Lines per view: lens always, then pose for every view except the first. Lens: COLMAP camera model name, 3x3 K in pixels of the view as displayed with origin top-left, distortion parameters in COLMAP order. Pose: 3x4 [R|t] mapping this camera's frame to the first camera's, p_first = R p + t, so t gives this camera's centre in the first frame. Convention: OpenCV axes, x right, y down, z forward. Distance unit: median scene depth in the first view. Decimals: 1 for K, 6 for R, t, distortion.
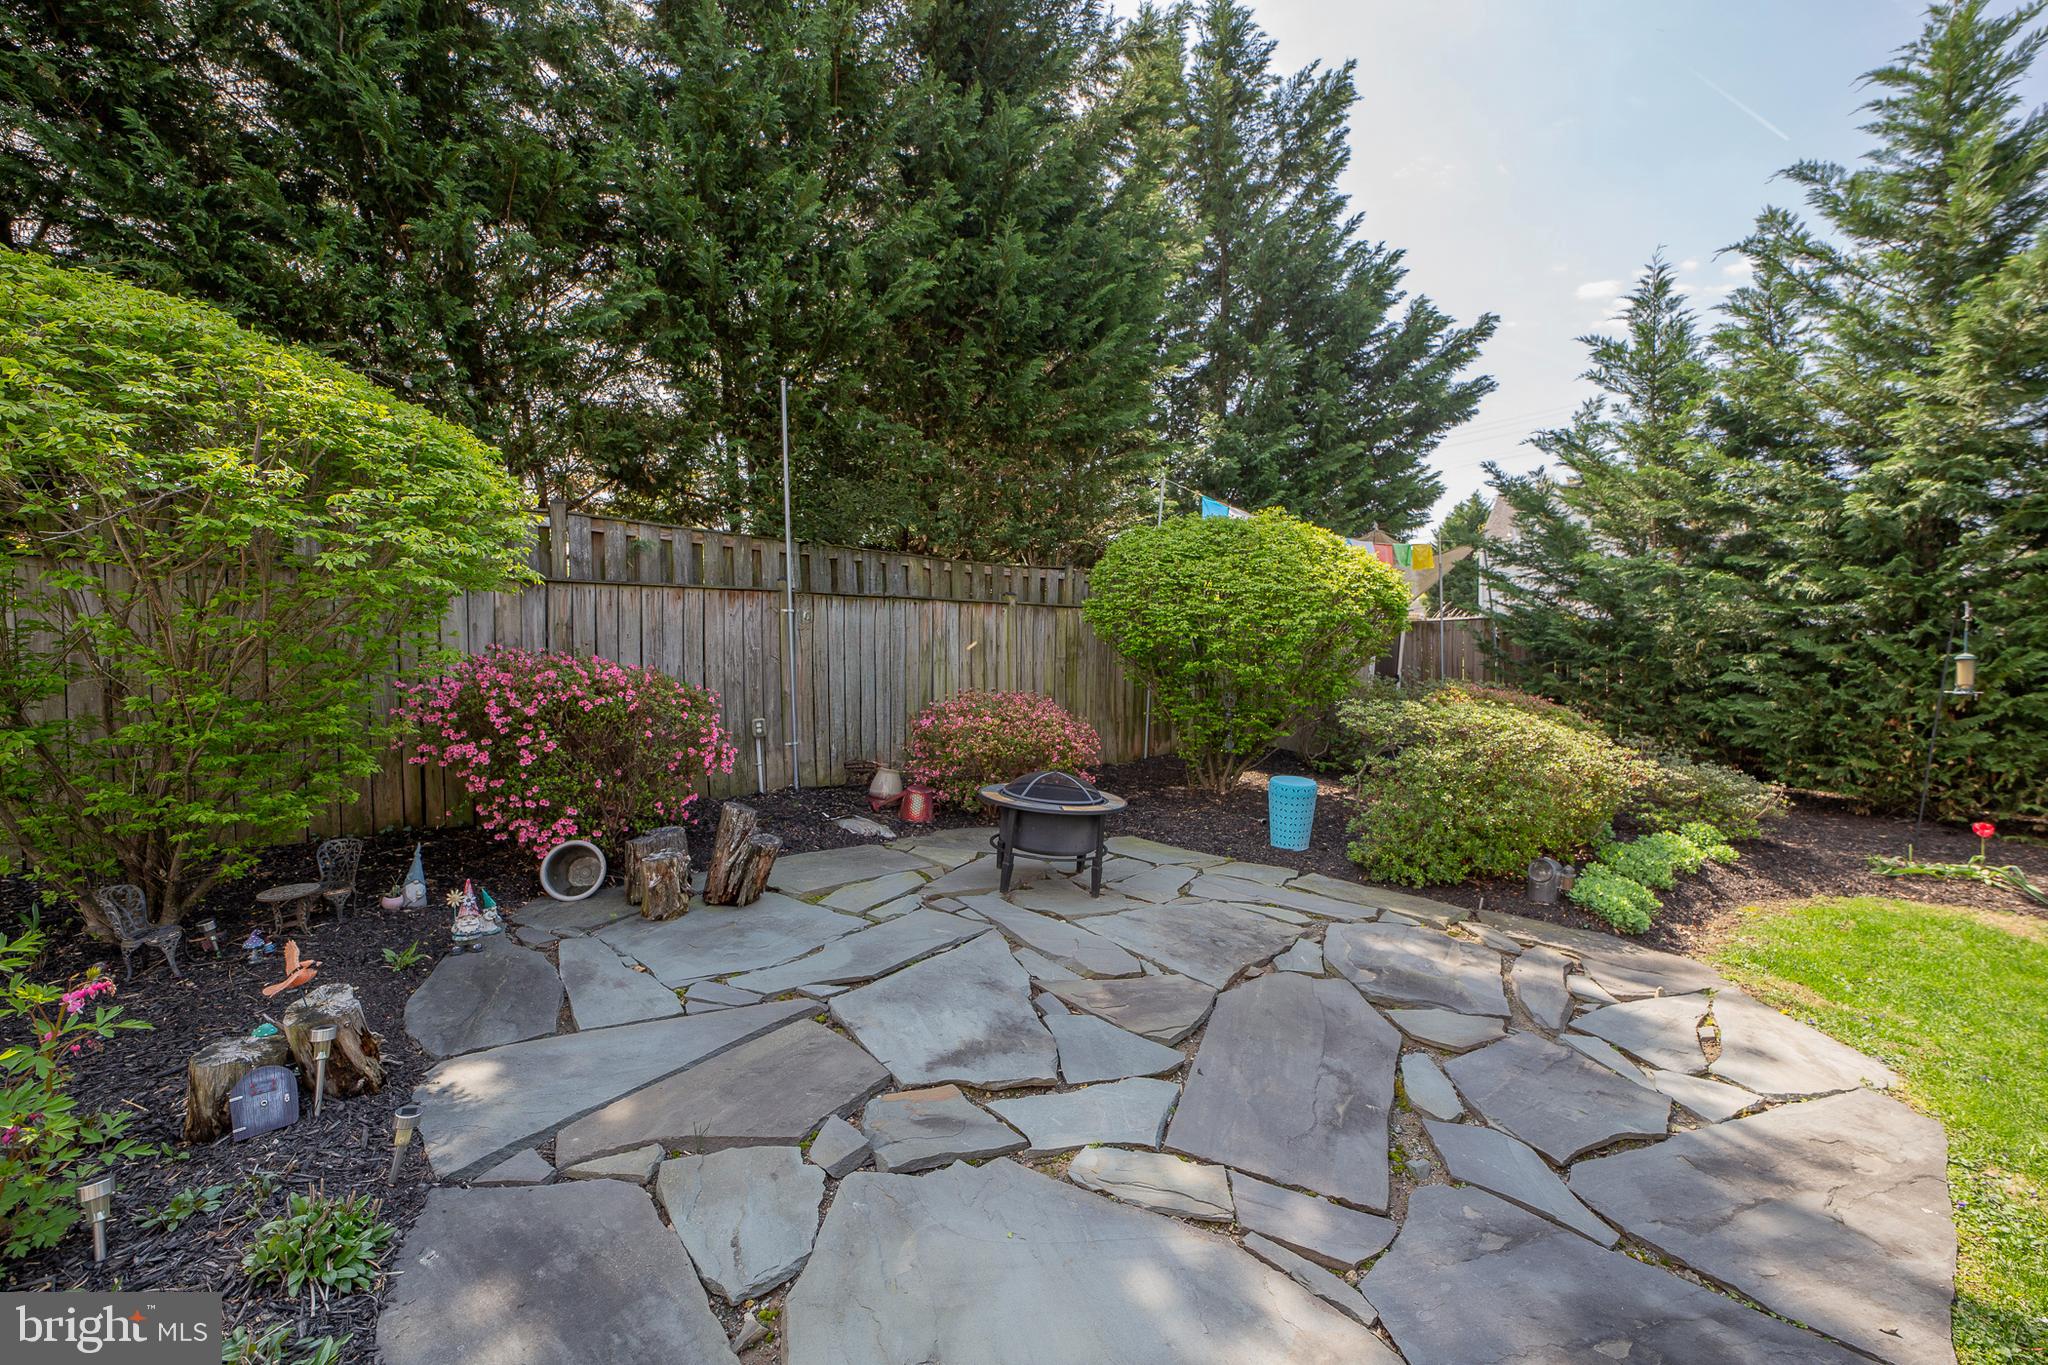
lens RADIAL K [[786.2, 0, 1032.3], [0, 786.2, 696.8], [0, 0, 1]] dist [-0.017264, 0.003050]
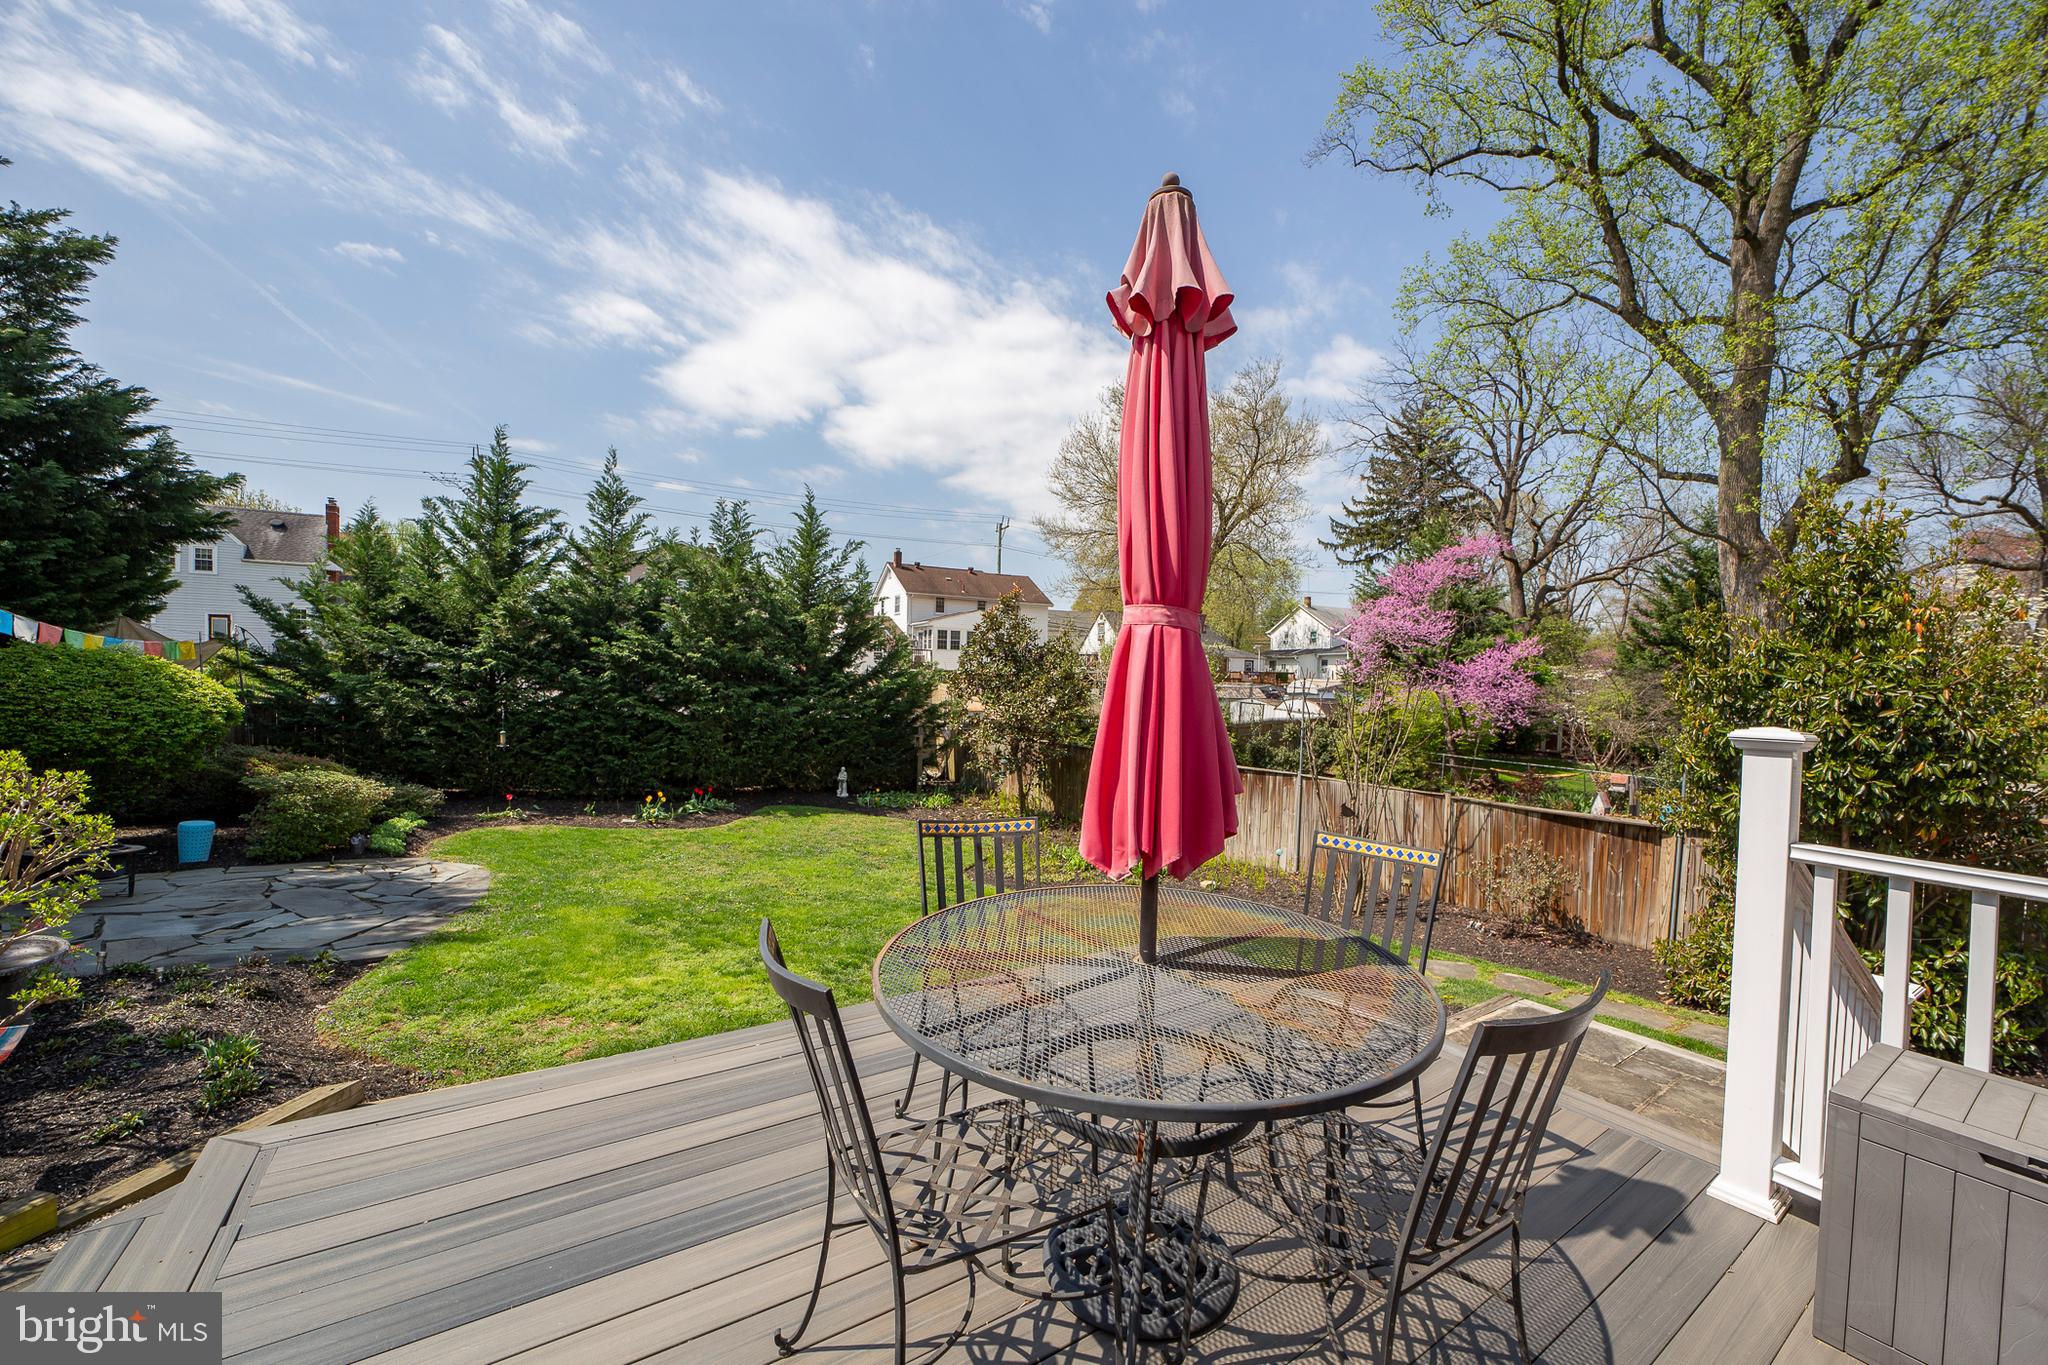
lens RADIAL K [[786.2, 0, 1037.9], [0, 786.2, 689.3], [0, 0, 1]] dist [-0.017264, 0.003050]
pose [[0.119778, -0.005558, 0.992785, -0.967329], [0.020338, 0.999788, 0.003144, -0.134214], [-0.992592, 0.019814, 0.119866, -0.904314]]
